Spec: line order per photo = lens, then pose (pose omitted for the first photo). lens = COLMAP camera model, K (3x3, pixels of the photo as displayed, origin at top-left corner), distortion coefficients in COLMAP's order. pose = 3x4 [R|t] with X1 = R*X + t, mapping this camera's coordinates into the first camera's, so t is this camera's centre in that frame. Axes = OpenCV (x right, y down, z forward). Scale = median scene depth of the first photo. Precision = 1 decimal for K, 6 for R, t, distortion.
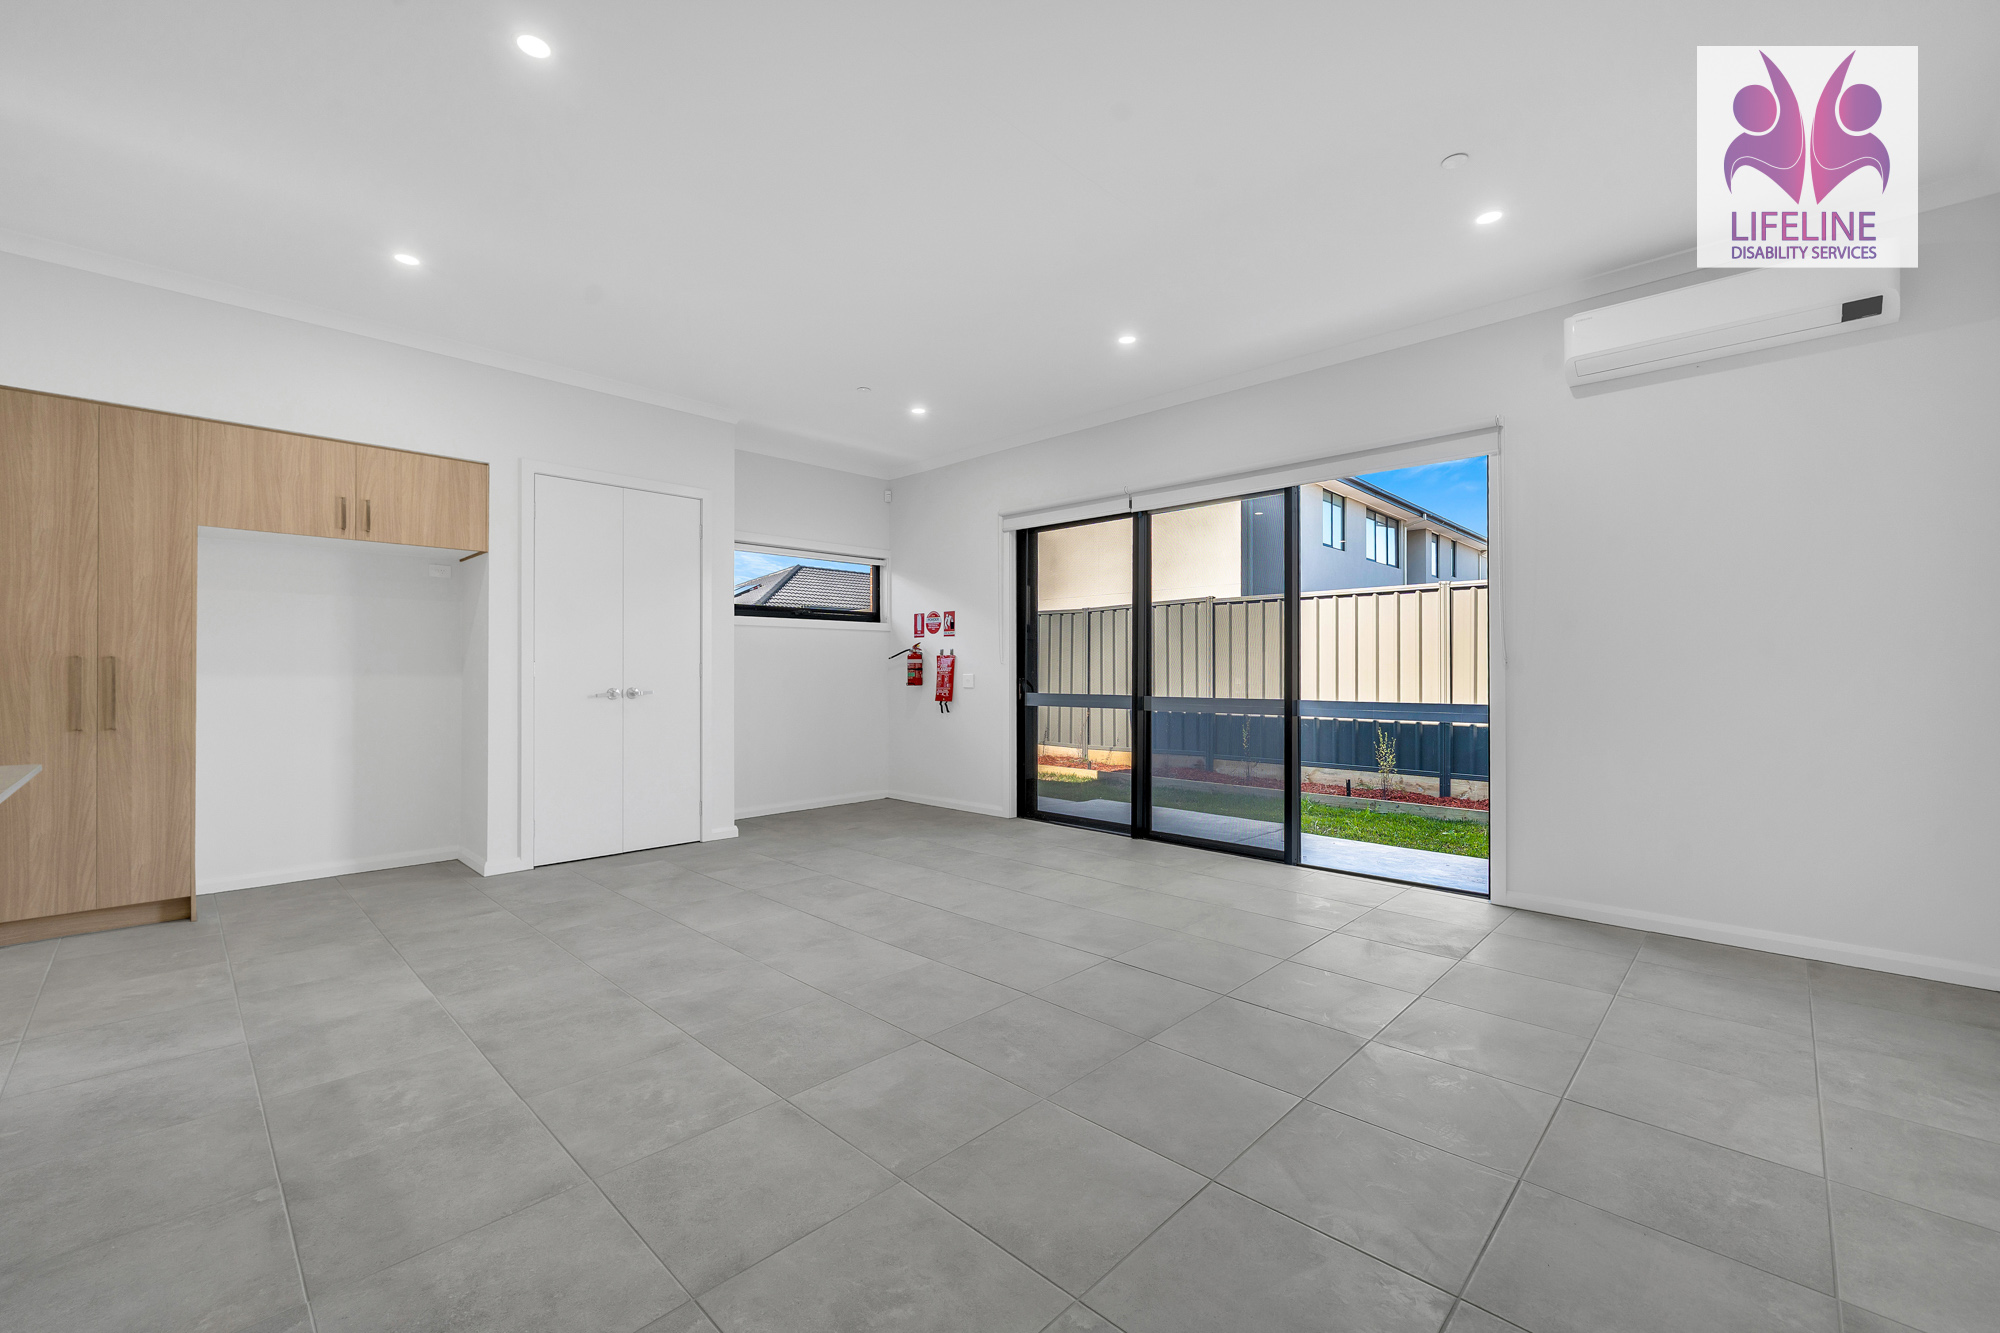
lens RADIAL K [[806.8, 0, 970.9], [0, 806.8, 670.3], [0, 0, 1]] dist [-0.004573, 0.000552]
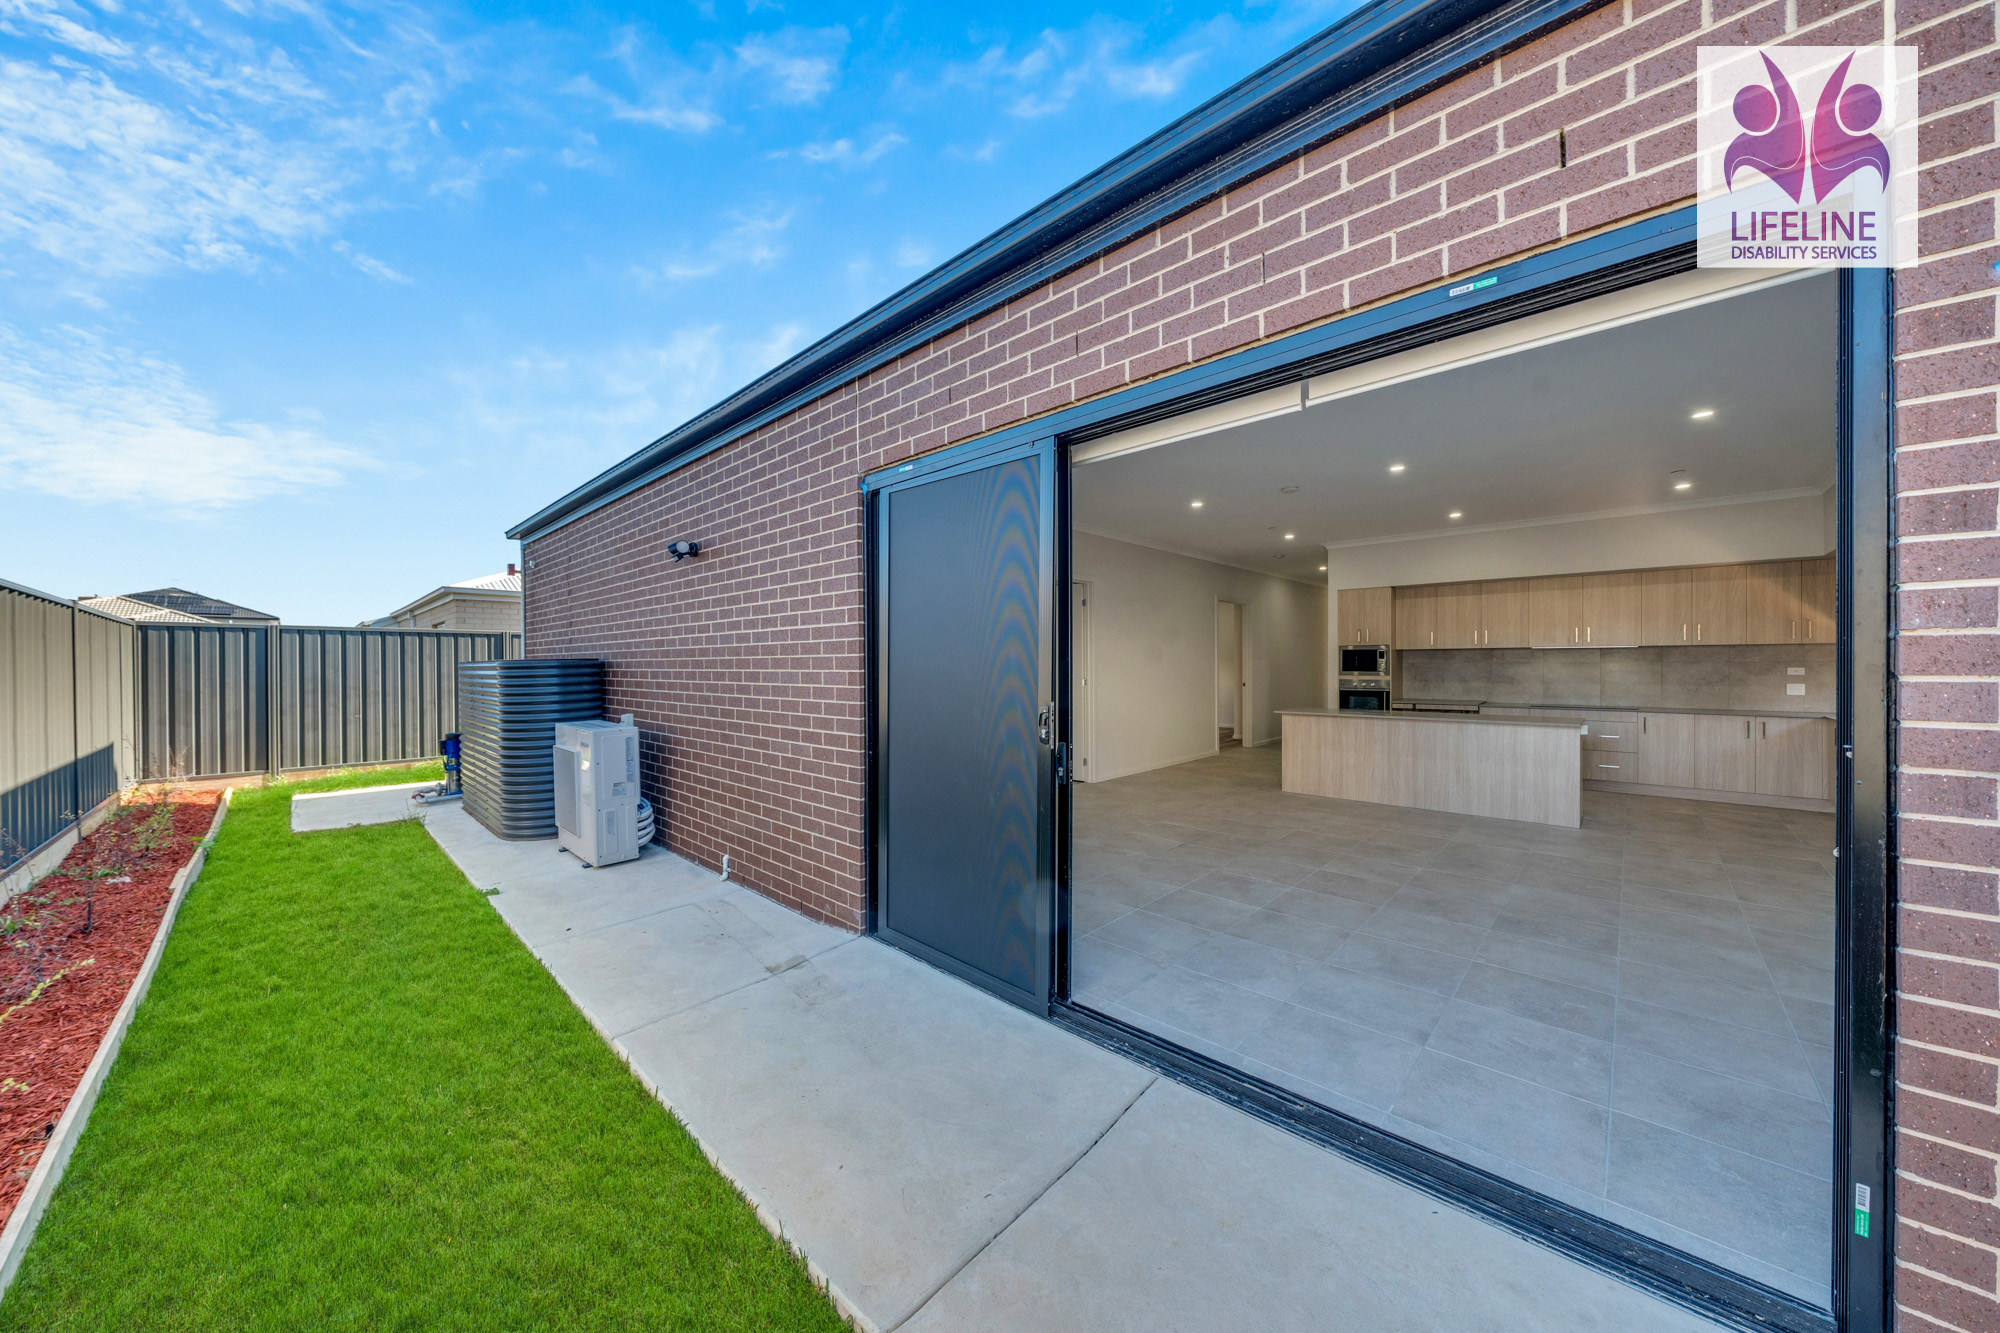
lens RADIAL K [[691.3, 0, 981.2], [0, 691.3, 665.7], [0, 0, 1]] dist [-0.006626, -0.000287]
pose [[-0.999603, 0.003775, -0.027921, 0.493494], [0.003691, 0.999989, 0.003061, -0.050876], [0.027933, 0.002956, -0.999605, 1.705102]]
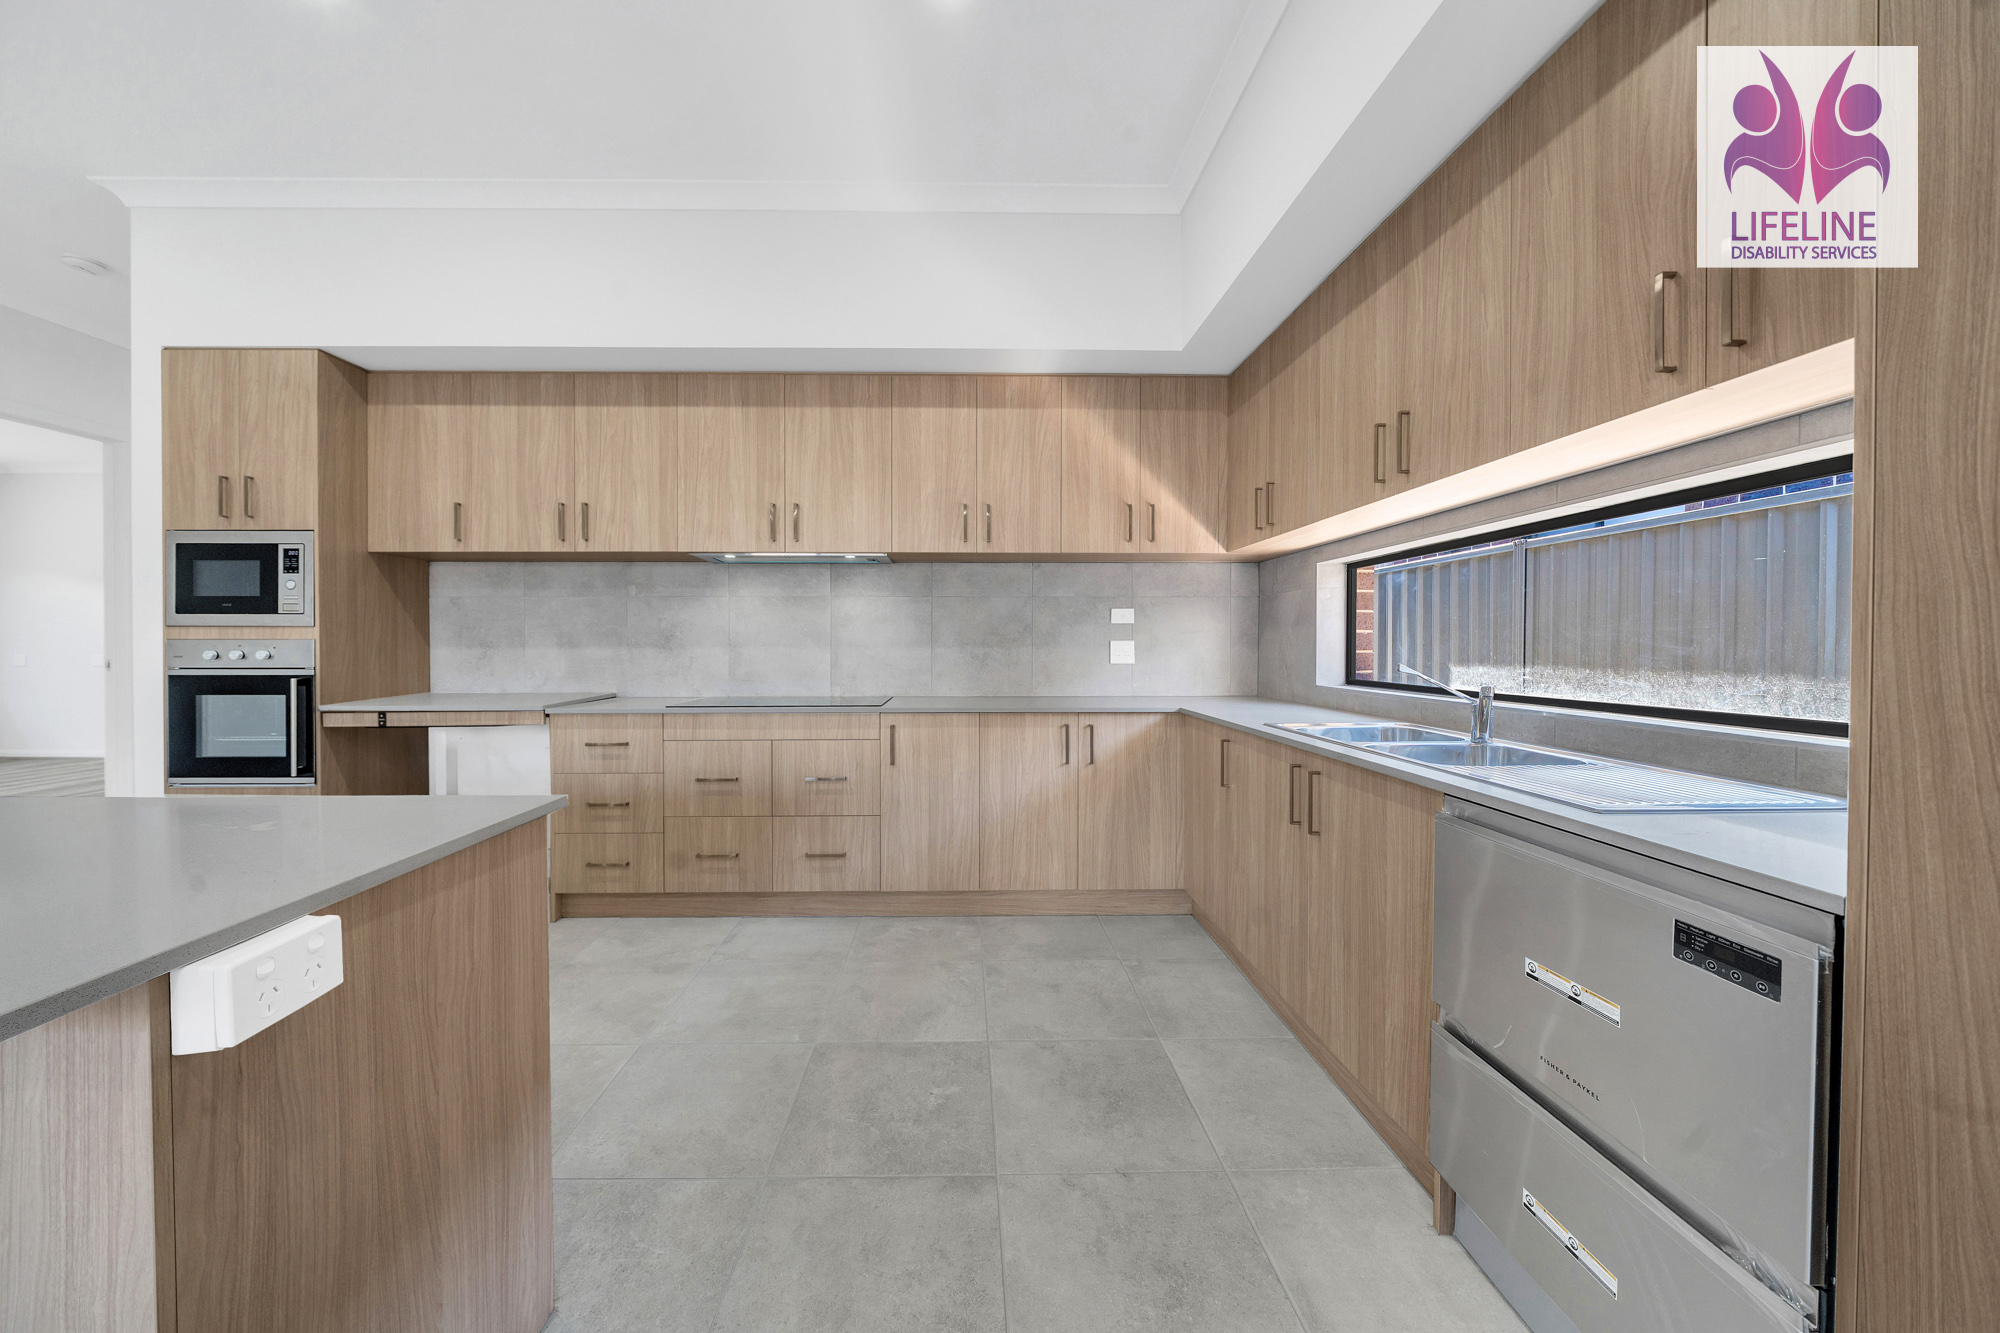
lens RADIAL K [[683.6, 0, 971.2], [0, 683.6, 651.6], [0, 0, 1]] dist [-0.006220, -0.000054]
pose [[-0.694398, 0.008488, -0.719541, -0.643581], [0.003450, 0.999958, 0.008467, 0.004115], [0.719583, 0.003397, -0.694398, 0.685302]]
